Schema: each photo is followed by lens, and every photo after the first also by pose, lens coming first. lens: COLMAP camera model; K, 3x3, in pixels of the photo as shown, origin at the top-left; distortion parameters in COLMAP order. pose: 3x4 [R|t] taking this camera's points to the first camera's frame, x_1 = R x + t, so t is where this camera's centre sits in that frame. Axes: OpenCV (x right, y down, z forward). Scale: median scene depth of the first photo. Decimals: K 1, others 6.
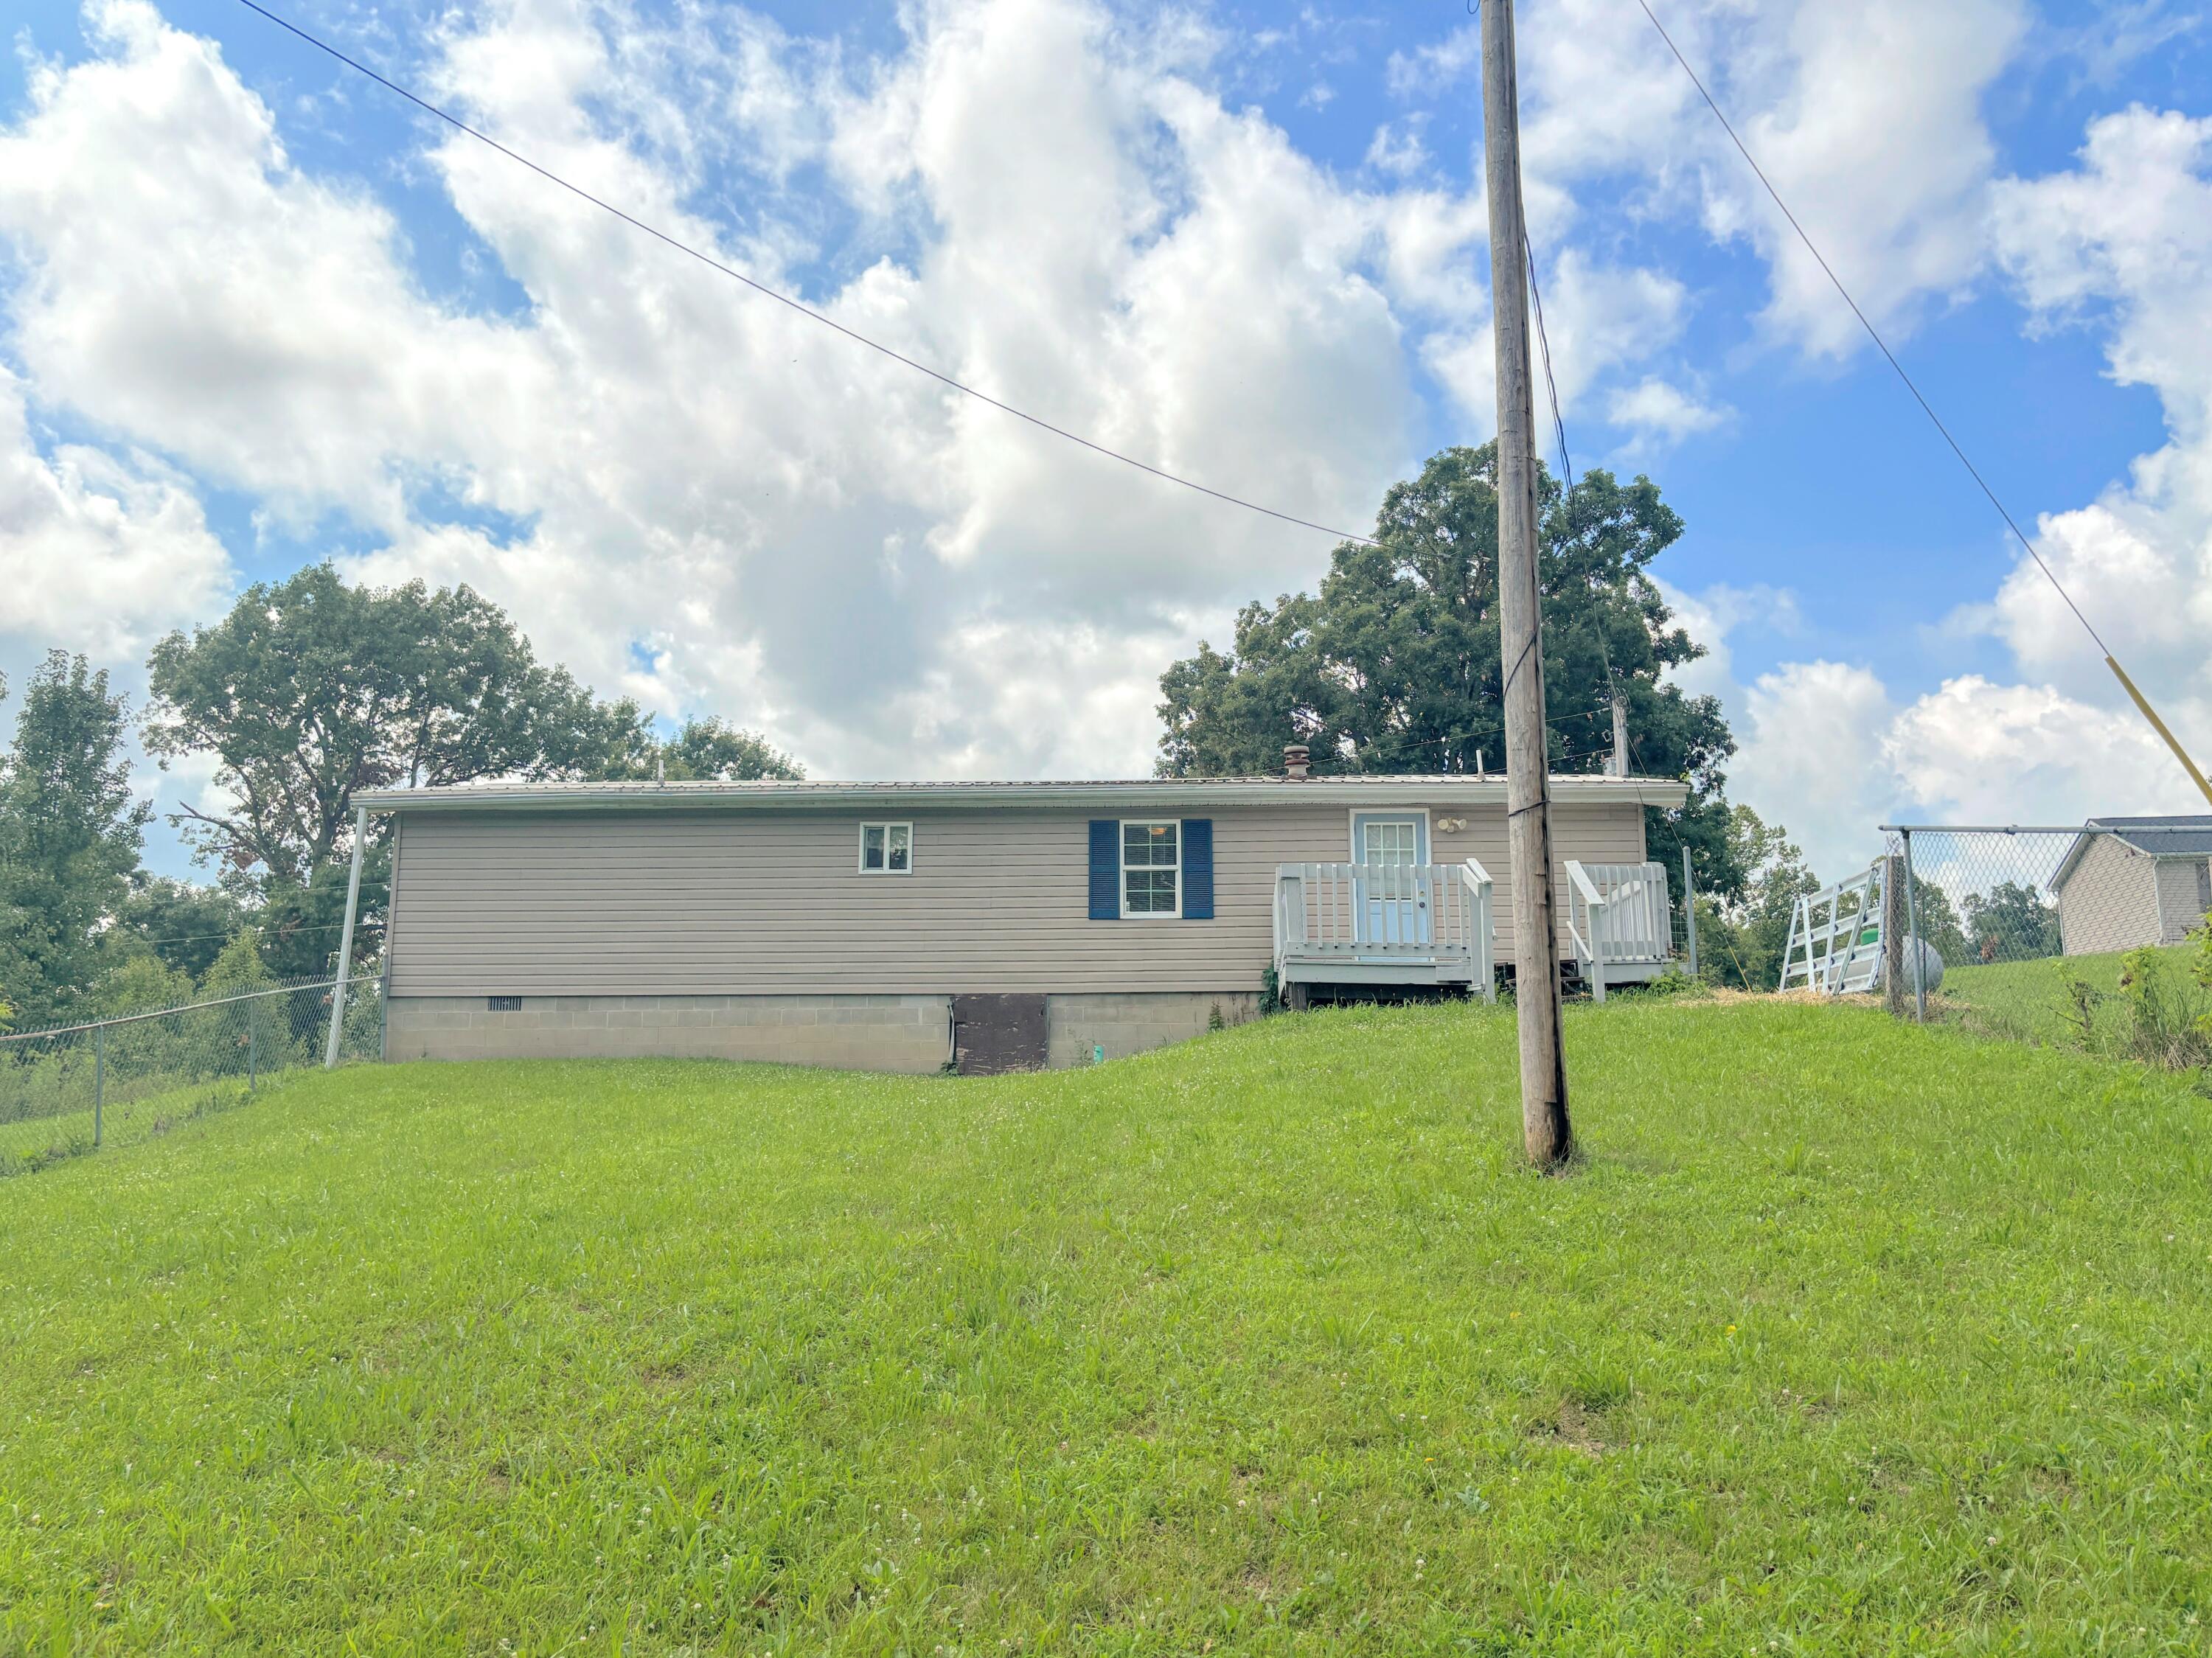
lens RADIAL K [[1666.7, 0, 1106.0], [0, 1666.7, 829.0], [0, 0, 1]] dist [0.004583, 0.000815]
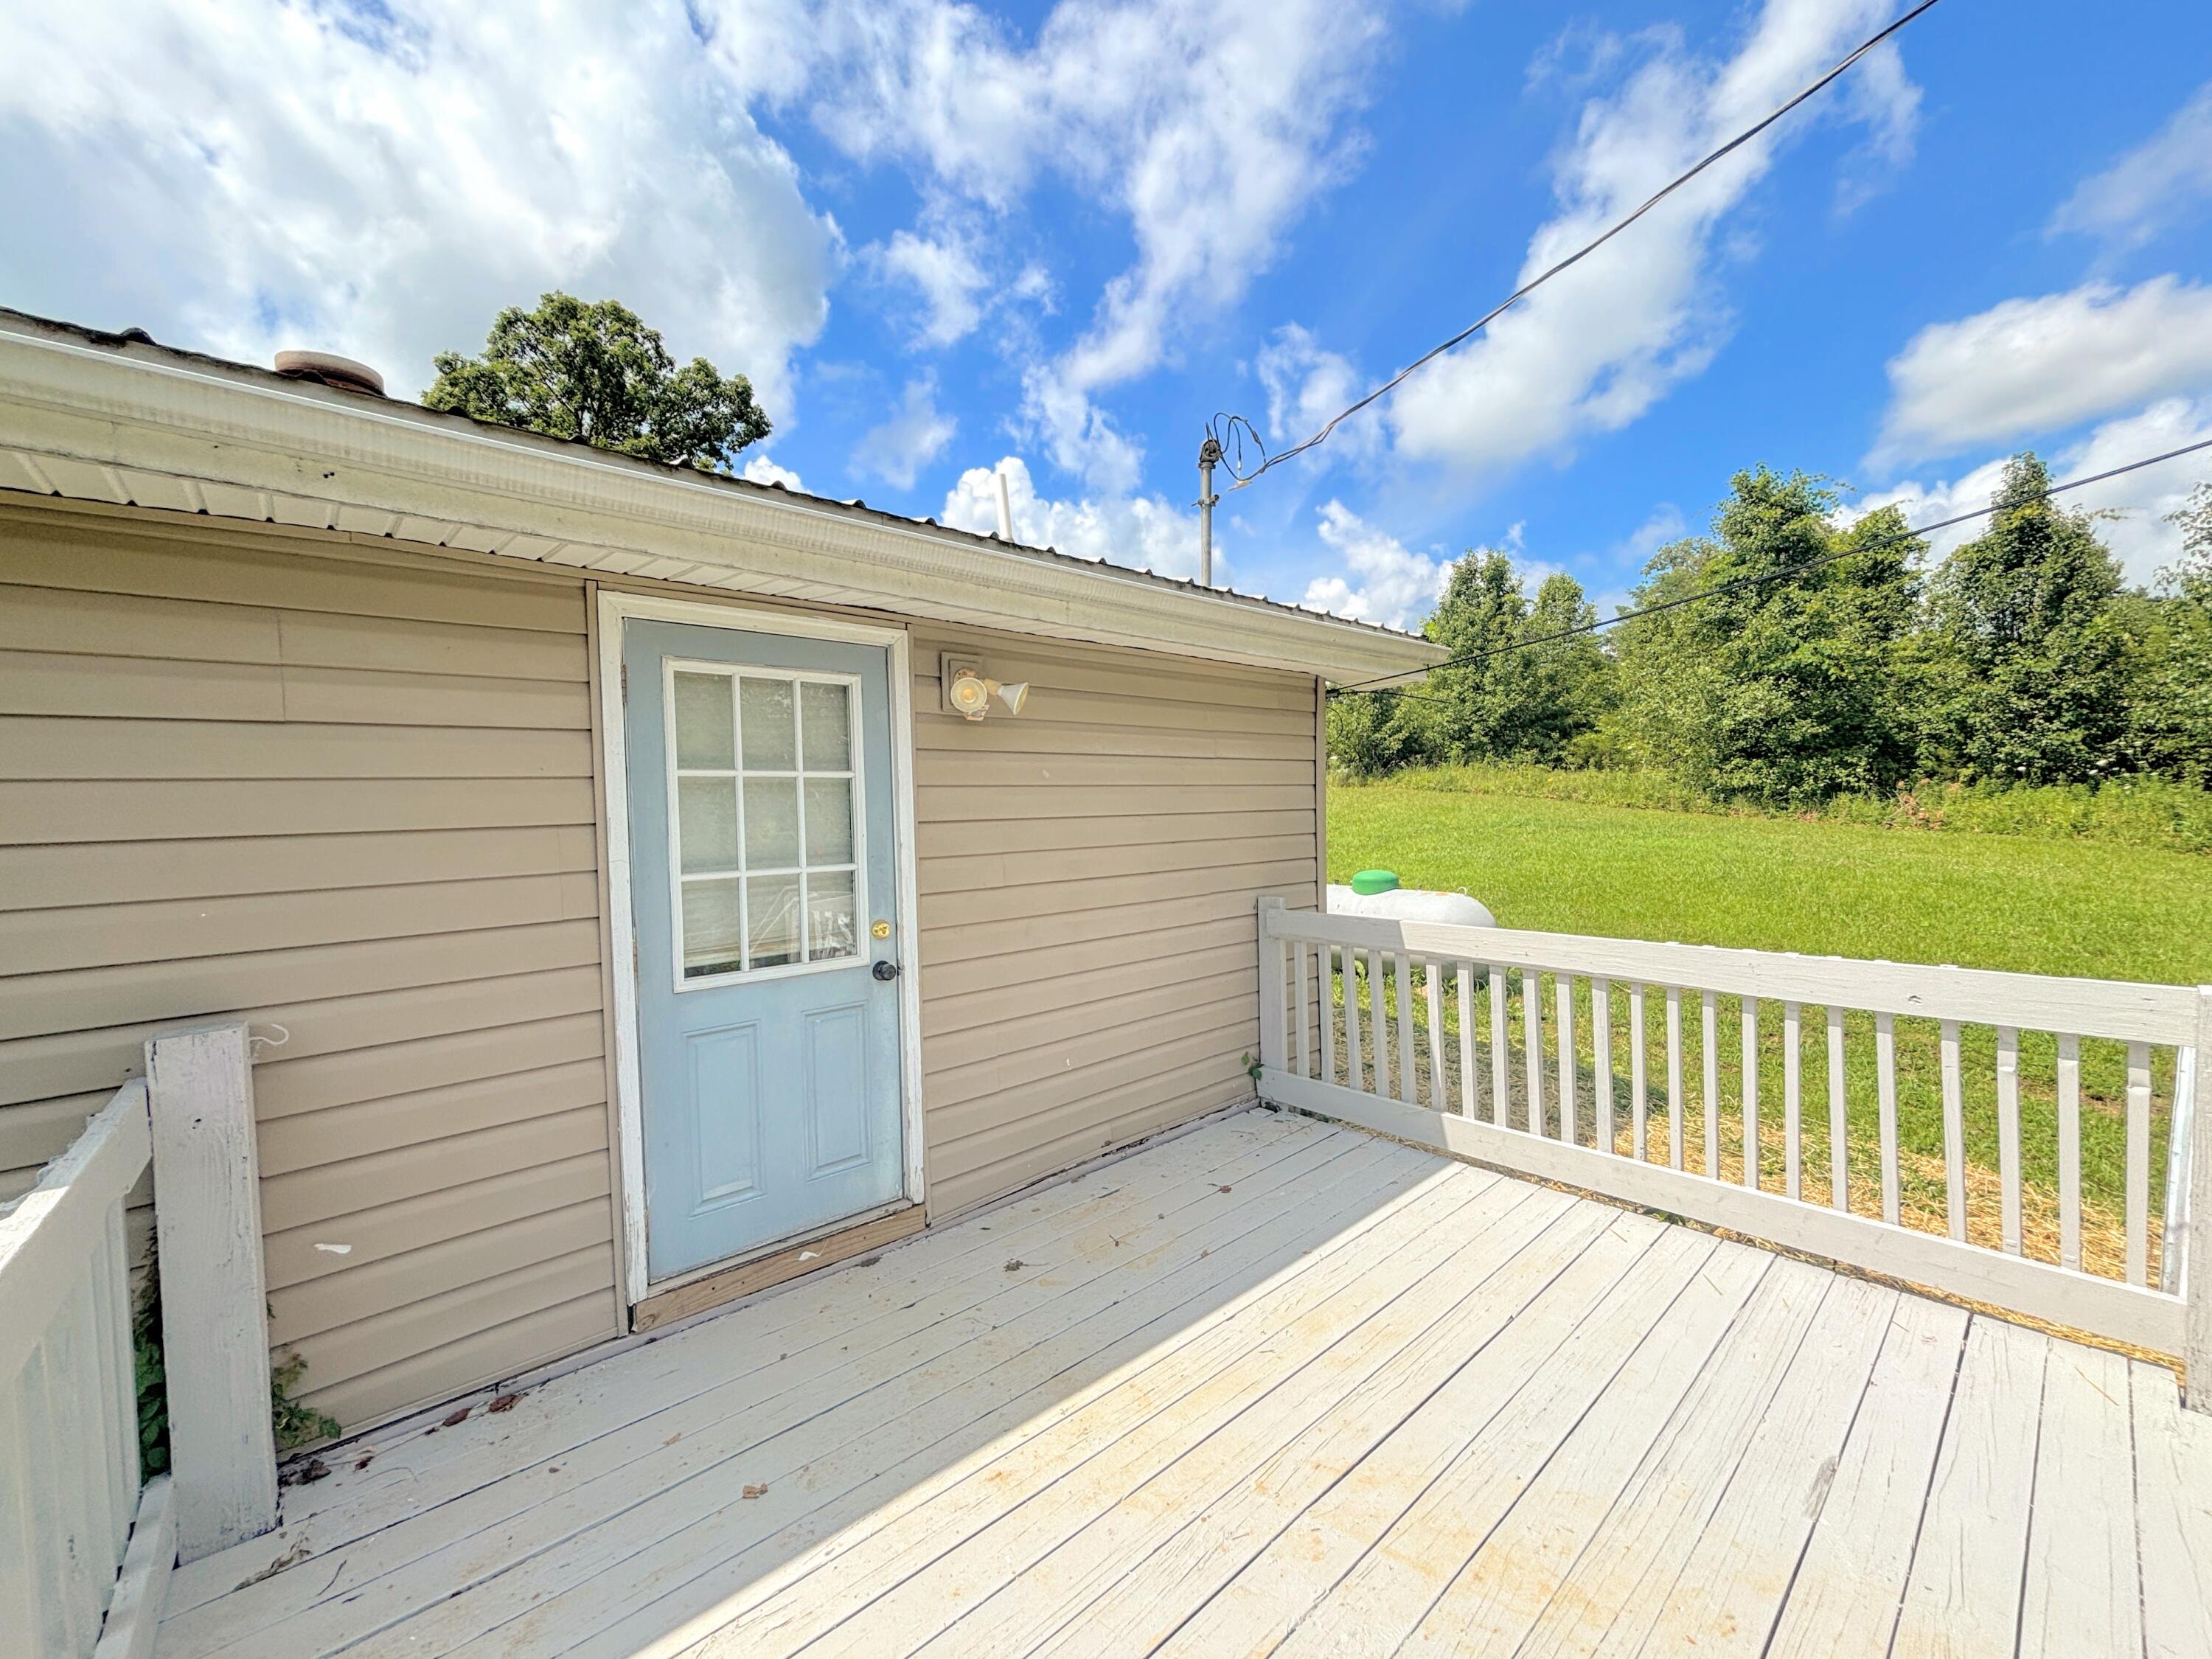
lens RADIAL K [[863.8, 0, 1109.9], [0, 863.8, 832.4], [0, 0, 1]] dist [-0.001746, -0.000050]
pose [[0.700747, -0.039014, 0.712343, 0.109219], [-0.103032, 0.982501, 0.155165, -0.005327], [-0.705931, -0.182125, 0.684465, 0.858686]]
